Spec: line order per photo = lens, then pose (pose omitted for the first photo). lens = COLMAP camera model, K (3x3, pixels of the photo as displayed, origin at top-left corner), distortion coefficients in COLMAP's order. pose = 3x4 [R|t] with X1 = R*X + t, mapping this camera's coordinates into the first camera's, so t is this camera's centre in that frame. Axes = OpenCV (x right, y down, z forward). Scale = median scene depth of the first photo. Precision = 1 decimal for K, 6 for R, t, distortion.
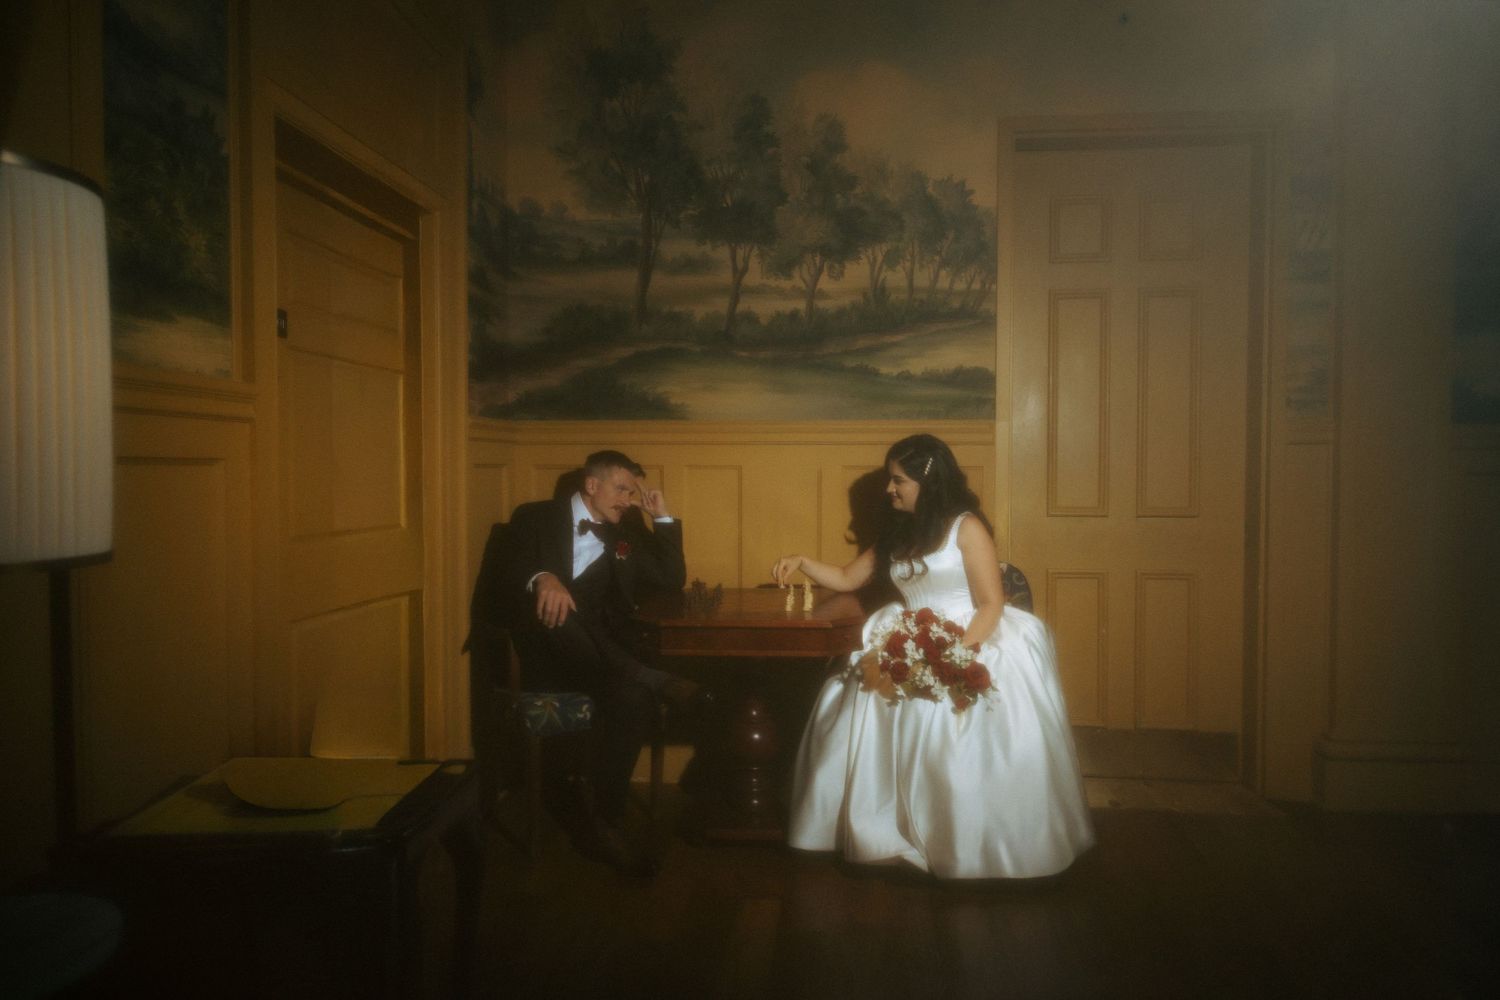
lens RADIAL K [[999.8, 0, 750.0], [0, 999.8, 500.0], [0, 0, 1]] dist [-0.001240, -0.001085]
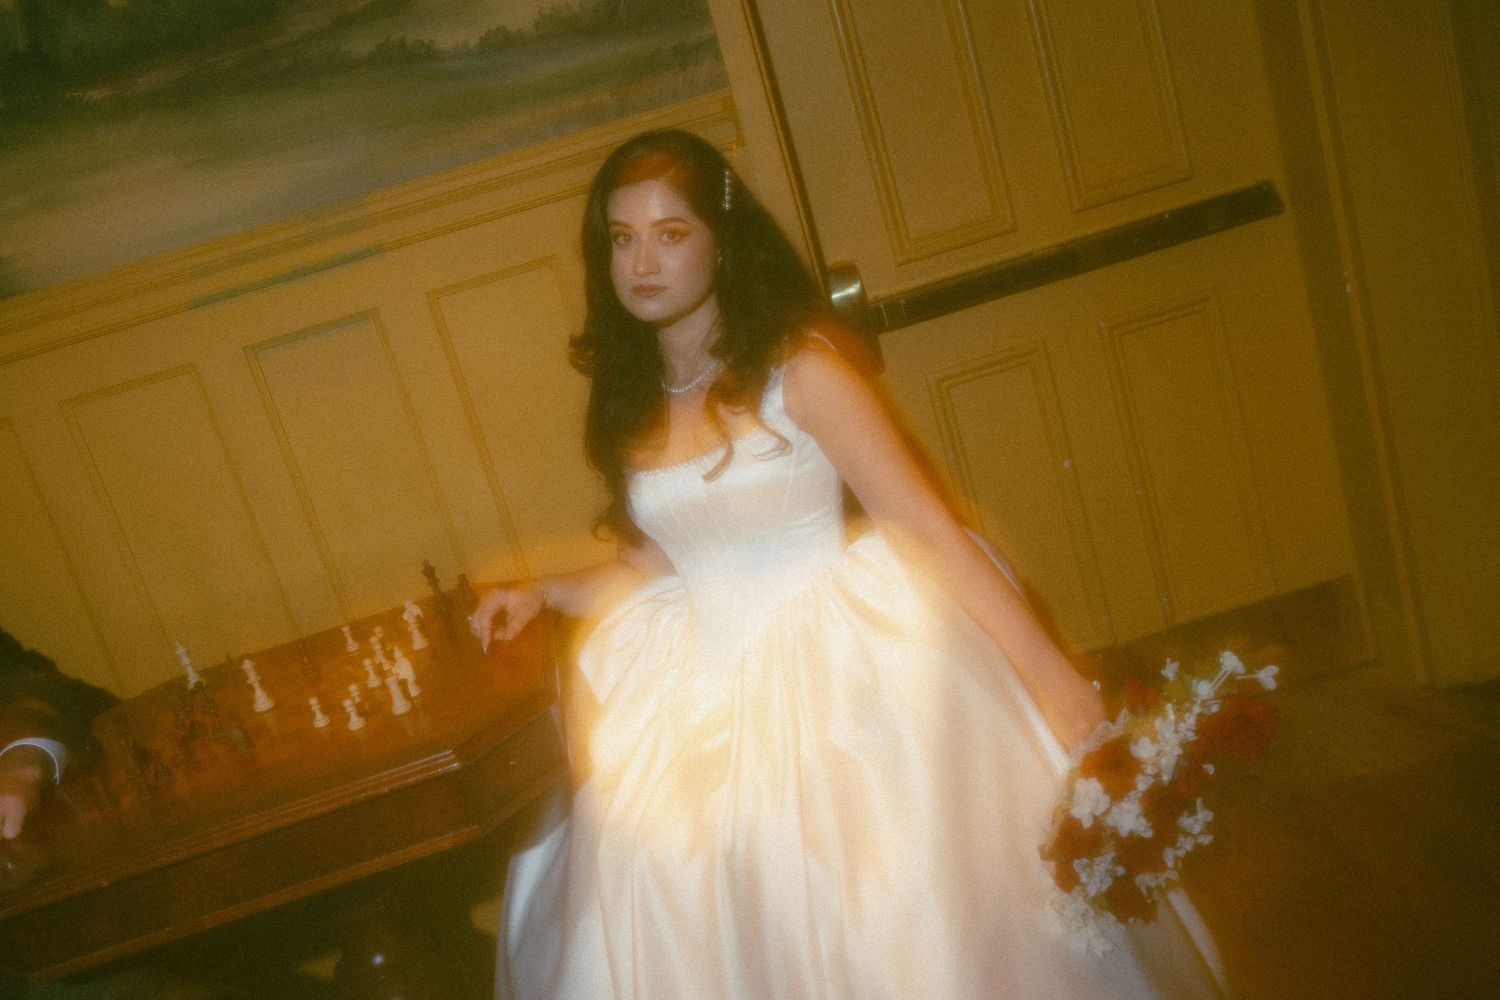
lens RADIAL K [[1385.8, 0, 748.0], [0, 1385.8, 533.1], [0, 0, 1]] dist [0.005789, -0.023552]
pose [[0.938418, -0.316370, 0.138857, 0.106560], [0.283350, 0.934685, 0.214654, -0.026614], [-0.197697, -0.162090, 0.966769, 0.382912]]
